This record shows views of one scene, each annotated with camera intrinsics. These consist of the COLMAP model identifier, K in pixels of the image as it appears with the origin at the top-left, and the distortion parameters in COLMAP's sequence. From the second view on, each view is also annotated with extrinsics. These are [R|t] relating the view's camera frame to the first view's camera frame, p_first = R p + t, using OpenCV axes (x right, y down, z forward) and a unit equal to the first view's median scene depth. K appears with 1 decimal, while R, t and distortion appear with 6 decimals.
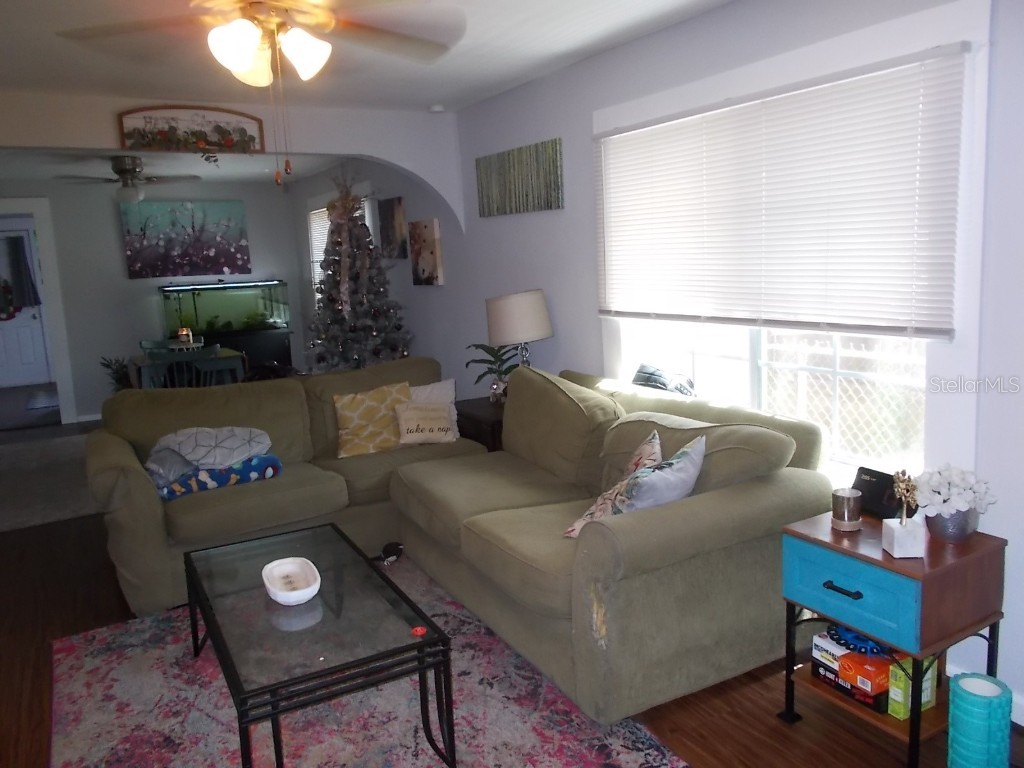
lens RADIAL K [[801.2, 0, 512.8], [0, 801.2, 376.9], [0, 0, 1]] dist [0.025962, -0.012926]
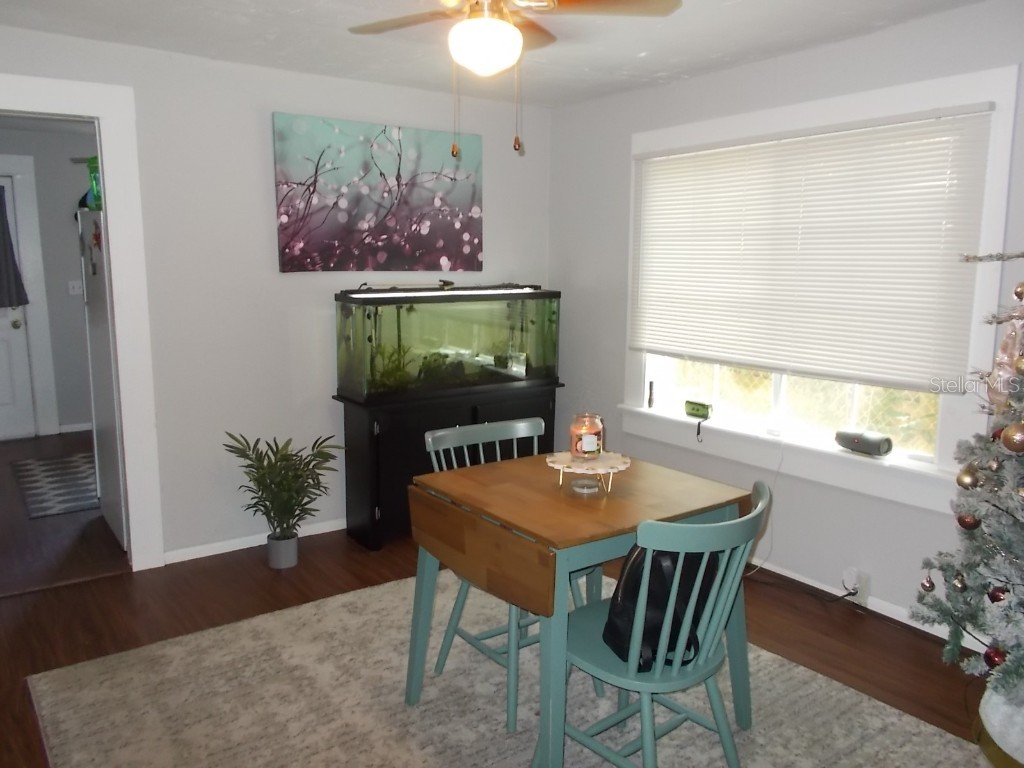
lens RADIAL K [[801.2, 0, 512.4], [0, 801.2, 373.1], [0, 0, 1]] dist [0.025962, -0.012926]
pose [[0.993829, 0.036031, 0.104912, -0.372223], [-0.035219, 0.999334, -0.009584, -0.058158], [-0.105188, 0.005830, 0.994435, 0.480992]]
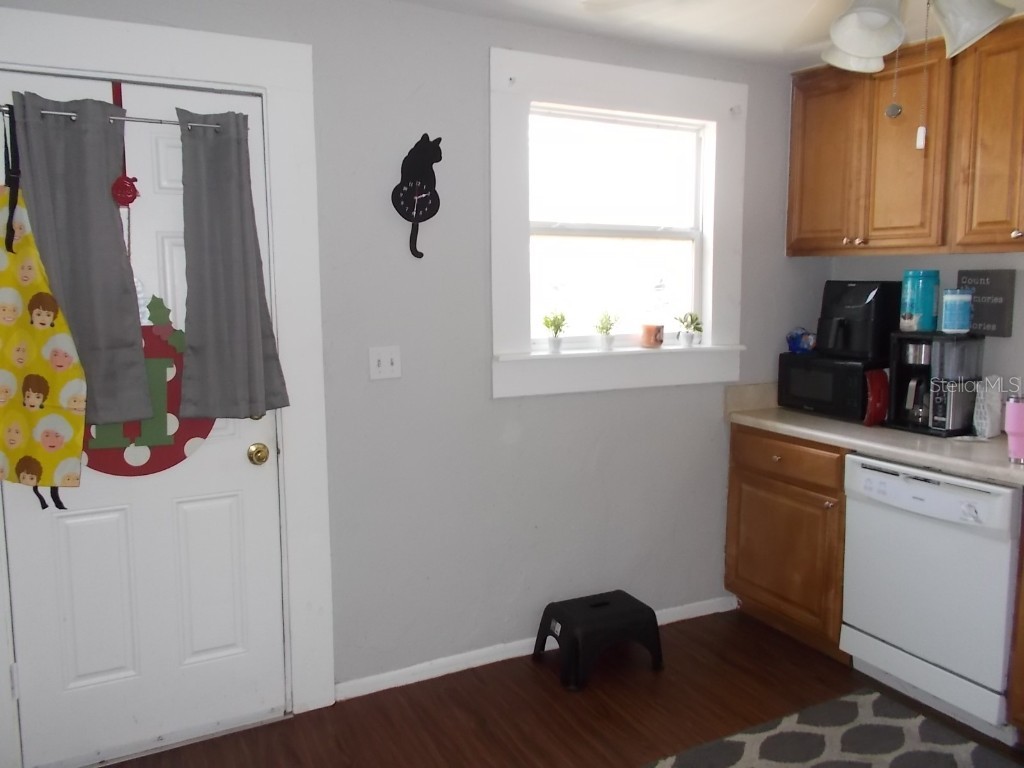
lens RADIAL K [[801.2, 0, 501.8], [0, 801.2, 367.2], [0, 0, 1]] dist [0.025962, -0.012926]
pose [[0.999108, 0.041913, -0.005184, -0.652242], [-0.042092, 0.998259, -0.041318, -0.117774], [0.003443, 0.041499, 0.999133, 0.954901]]
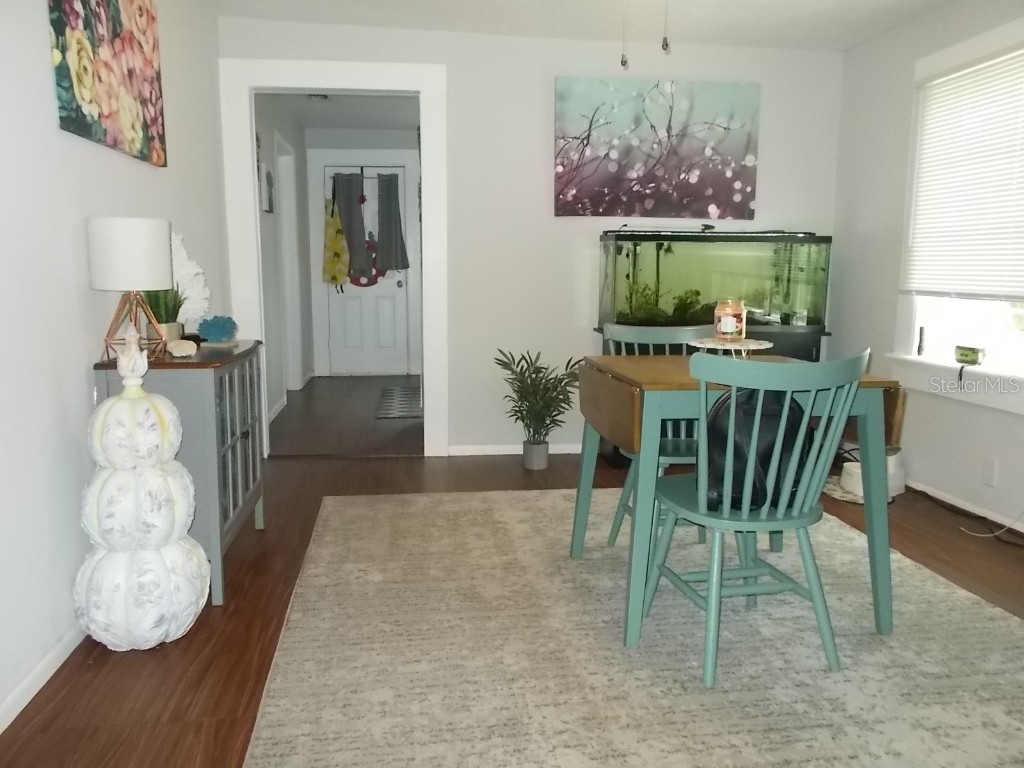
lens RADIAL K [[801.2, 0, 513.8], [0, 801.2, 375.0], [0, 0, 1]] dist [0.025962, -0.012926]
pose [[0.924149, 0.101278, -0.368363, -0.274406], [-0.106159, 0.994324, 0.007048, -0.010927], [0.366986, 0.032592, 0.929655, 0.453515]]
